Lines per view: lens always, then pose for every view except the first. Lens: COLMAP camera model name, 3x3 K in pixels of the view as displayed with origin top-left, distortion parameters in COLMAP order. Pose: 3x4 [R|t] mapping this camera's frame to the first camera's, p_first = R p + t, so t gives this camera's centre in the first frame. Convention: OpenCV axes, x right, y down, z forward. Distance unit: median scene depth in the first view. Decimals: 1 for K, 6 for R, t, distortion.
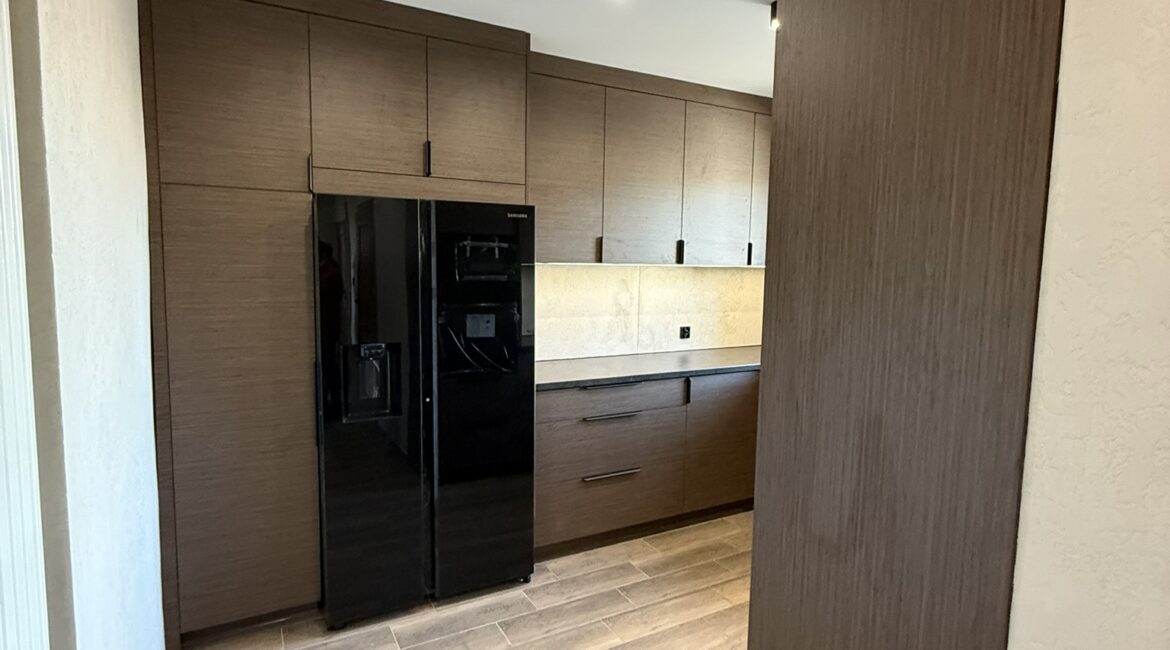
lens RADIAL K [[621.1, 0, 584.2], [0, 621.1, 321.7], [0, 0, 1]] dist [-0.000682, 0.001538]
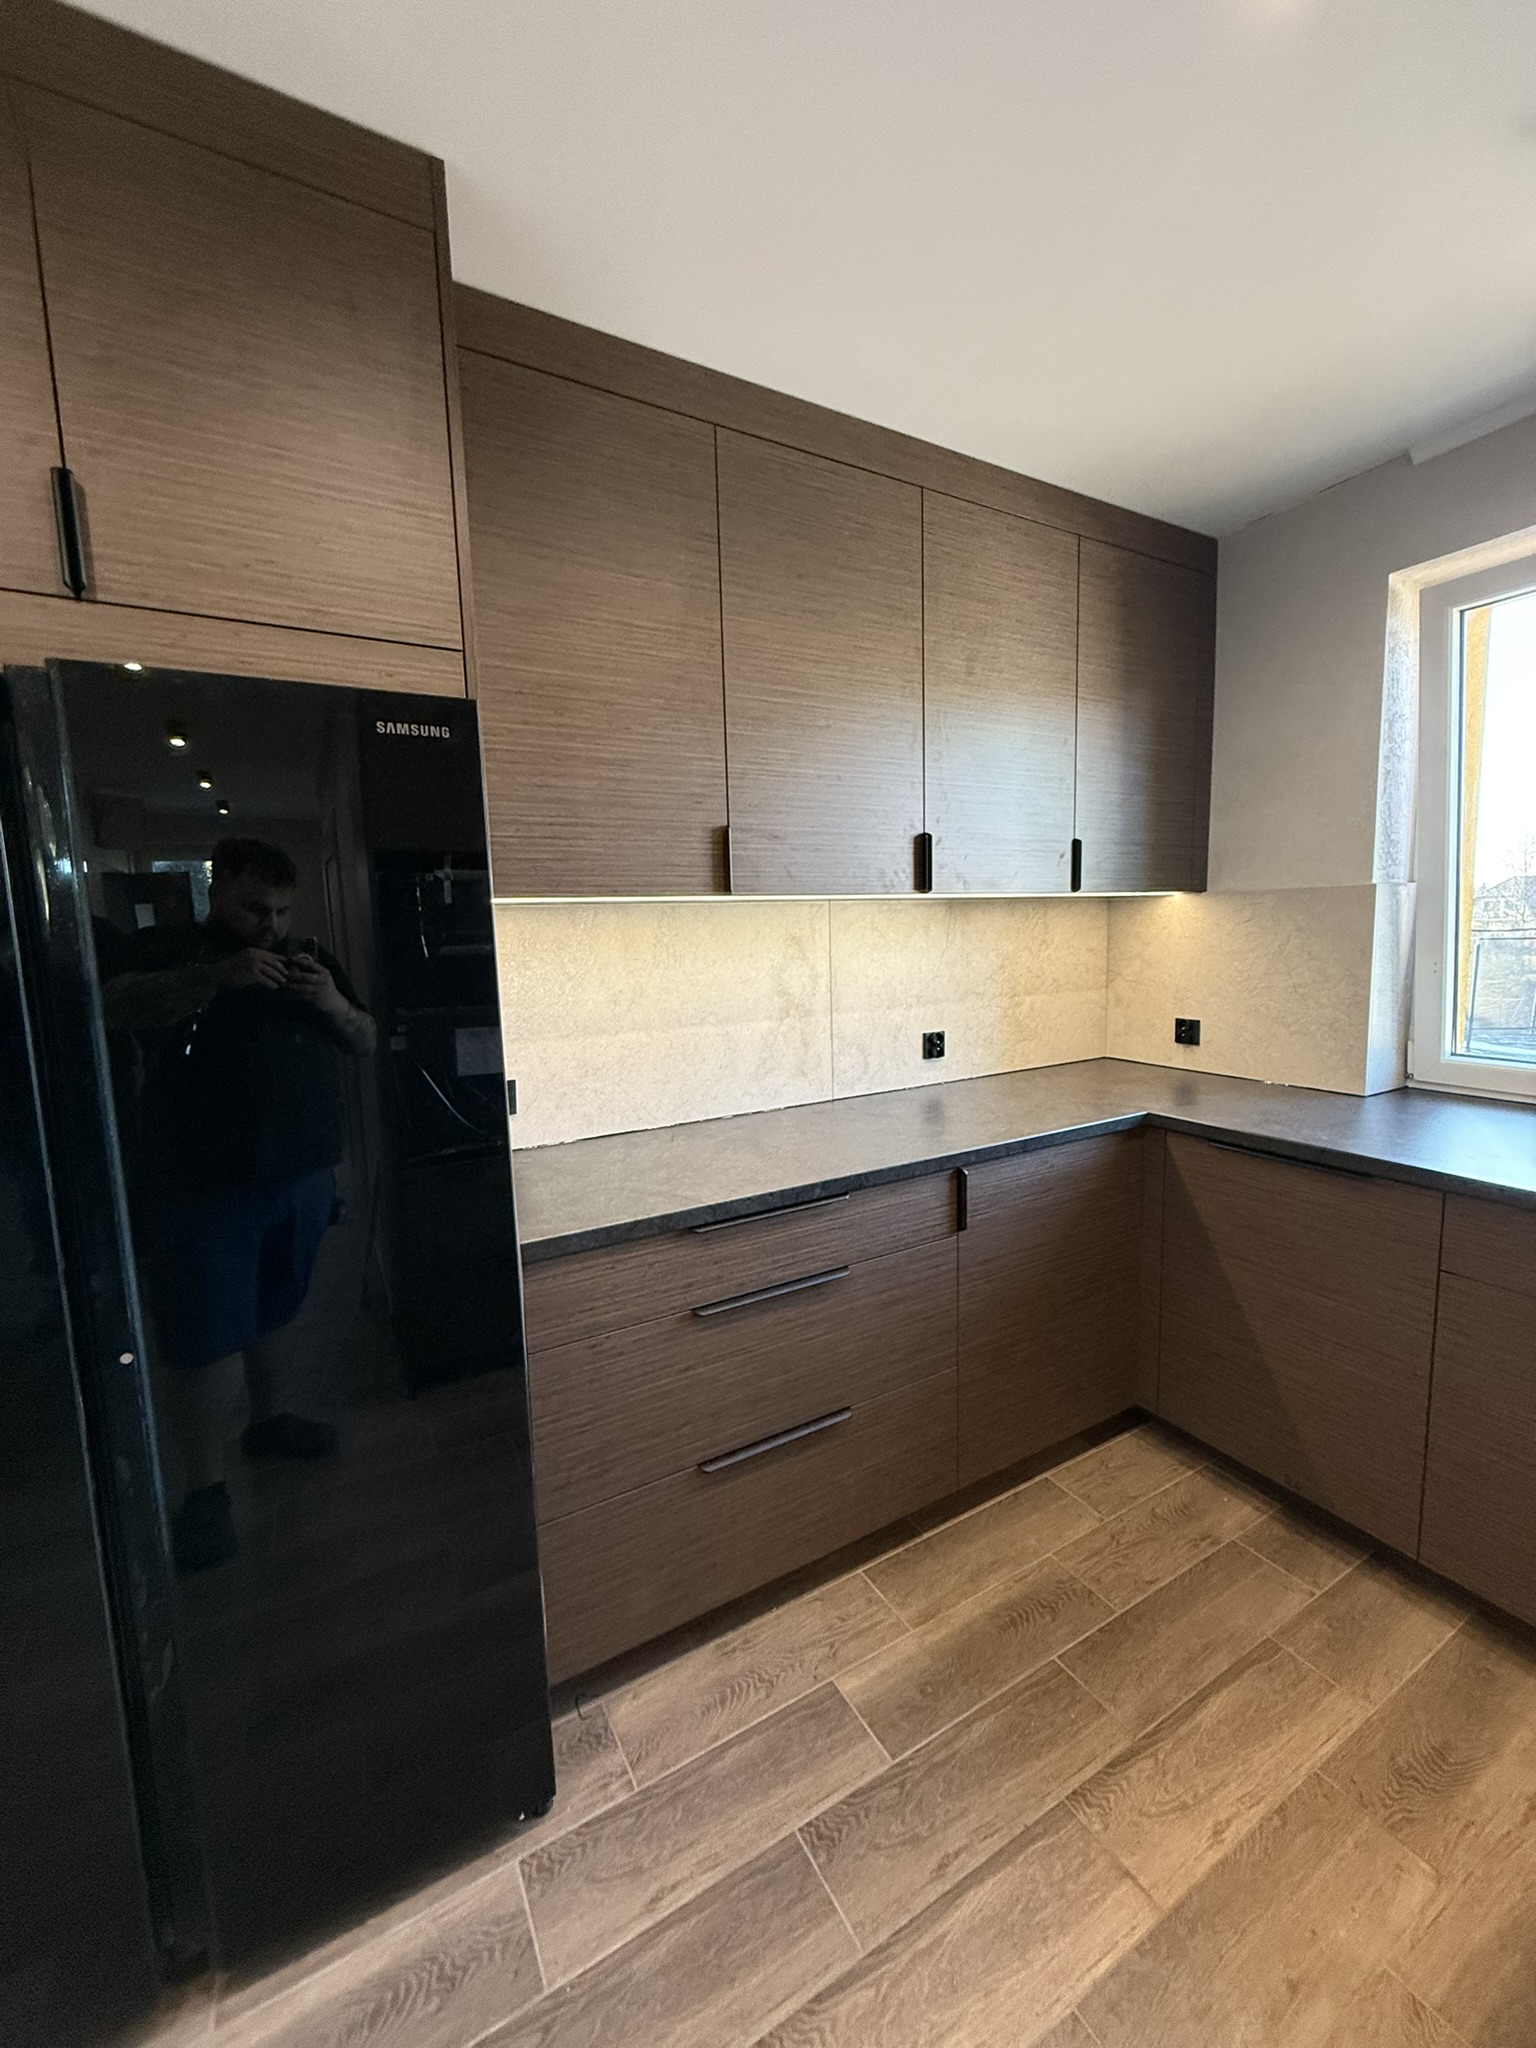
lens RADIAL K [[814.4, 0, 767.4], [0, 814.4, 1018.8], [0, 0, 1]] dist [-0.000116, -0.000119]
pose [[0.998943, -0.045960, 0.000673, 0.052420], [0.045942, 0.998803, 0.016801, -0.024557], [-0.001444, -0.016753, 0.999859, 0.527774]]
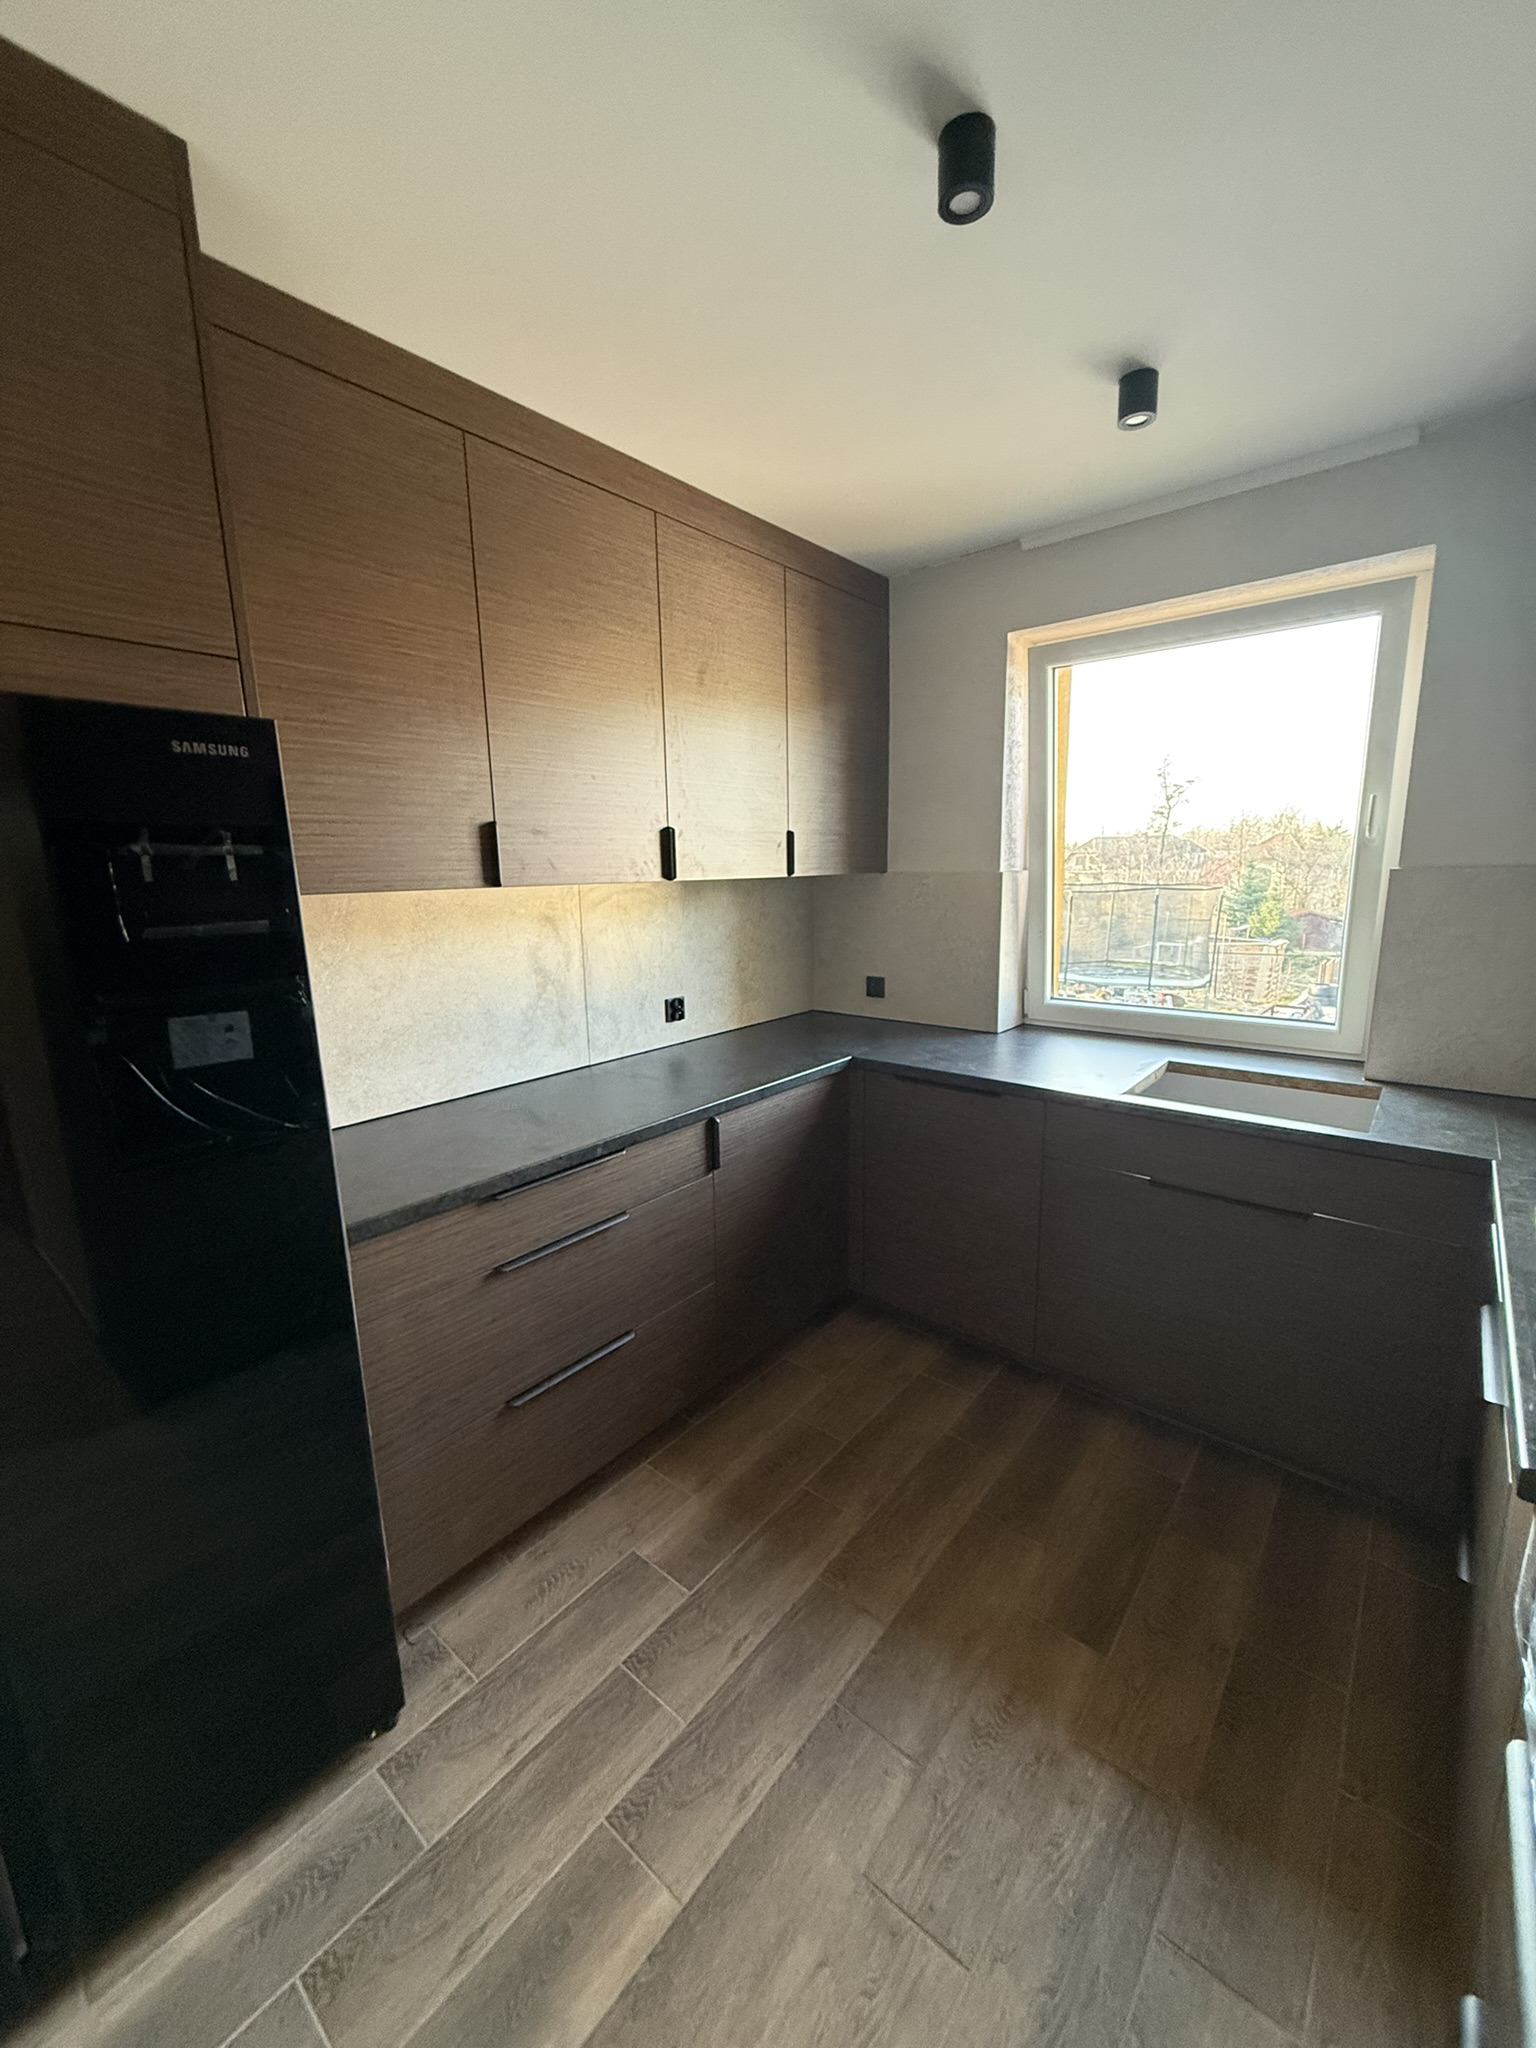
lens RADIAL K [[814.4, 0, 767.5], [0, 814.4, 1019.2], [0, 0, 1]] dist [-0.000116, -0.000119]
pose [[0.932785, -0.101804, 0.345758, -0.002360], [0.070603, 0.992307, 0.101698, -0.051785], [-0.353451, -0.070450, 0.932796, 0.452609]]
